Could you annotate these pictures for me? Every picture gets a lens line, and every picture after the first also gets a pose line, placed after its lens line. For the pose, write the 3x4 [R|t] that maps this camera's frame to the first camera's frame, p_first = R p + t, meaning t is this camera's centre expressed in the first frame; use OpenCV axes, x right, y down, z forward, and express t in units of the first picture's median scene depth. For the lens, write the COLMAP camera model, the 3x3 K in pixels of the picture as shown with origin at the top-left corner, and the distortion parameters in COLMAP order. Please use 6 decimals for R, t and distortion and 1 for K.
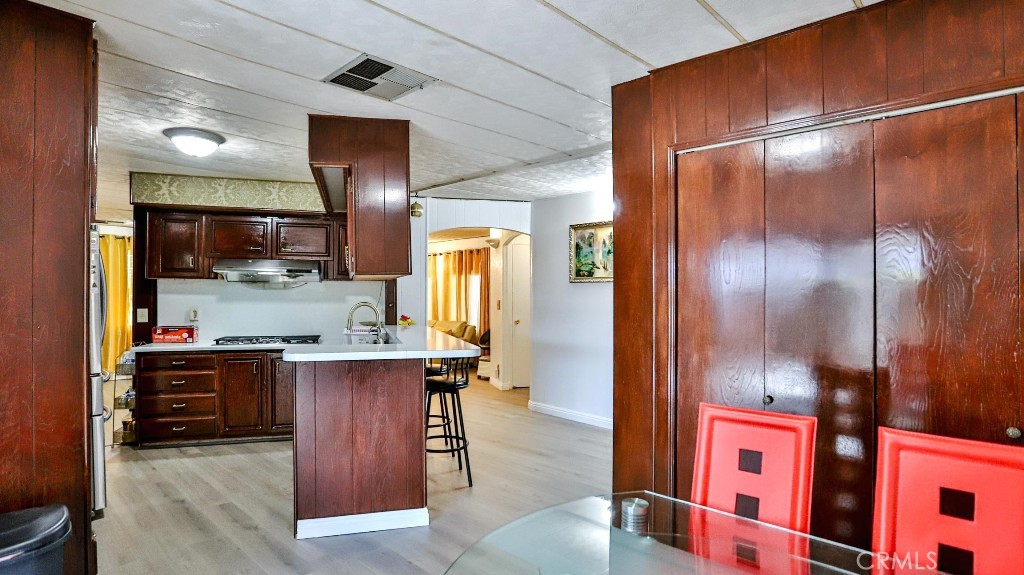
lens RADIAL K [[542.4, 0, 509.6], [0, 542.4, 291.3], [0, 0, 1]] dist [-0.036178, 0.000729]
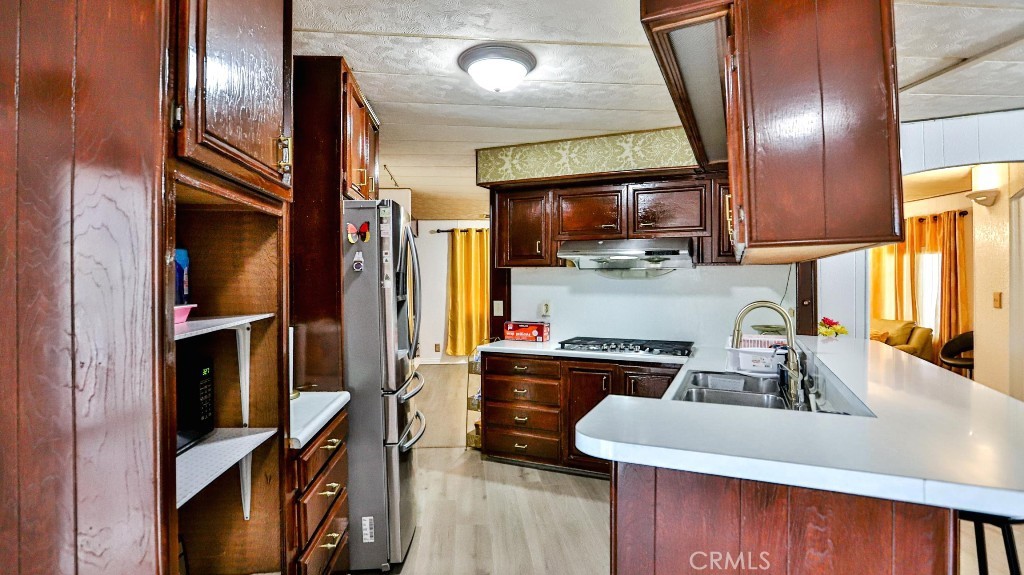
lens RADIAL K [[500.6, 0, 505.4], [0, 500.6, 279.2], [0, 0, 1]] dist [-0.055162, 0.025522]
pose [[0.748060, -0.007892, -0.663585, -0.106255], [0.008813, 0.999959, -0.001957, -0.003102], [0.663573, -0.004384, 0.748099, 0.362832]]
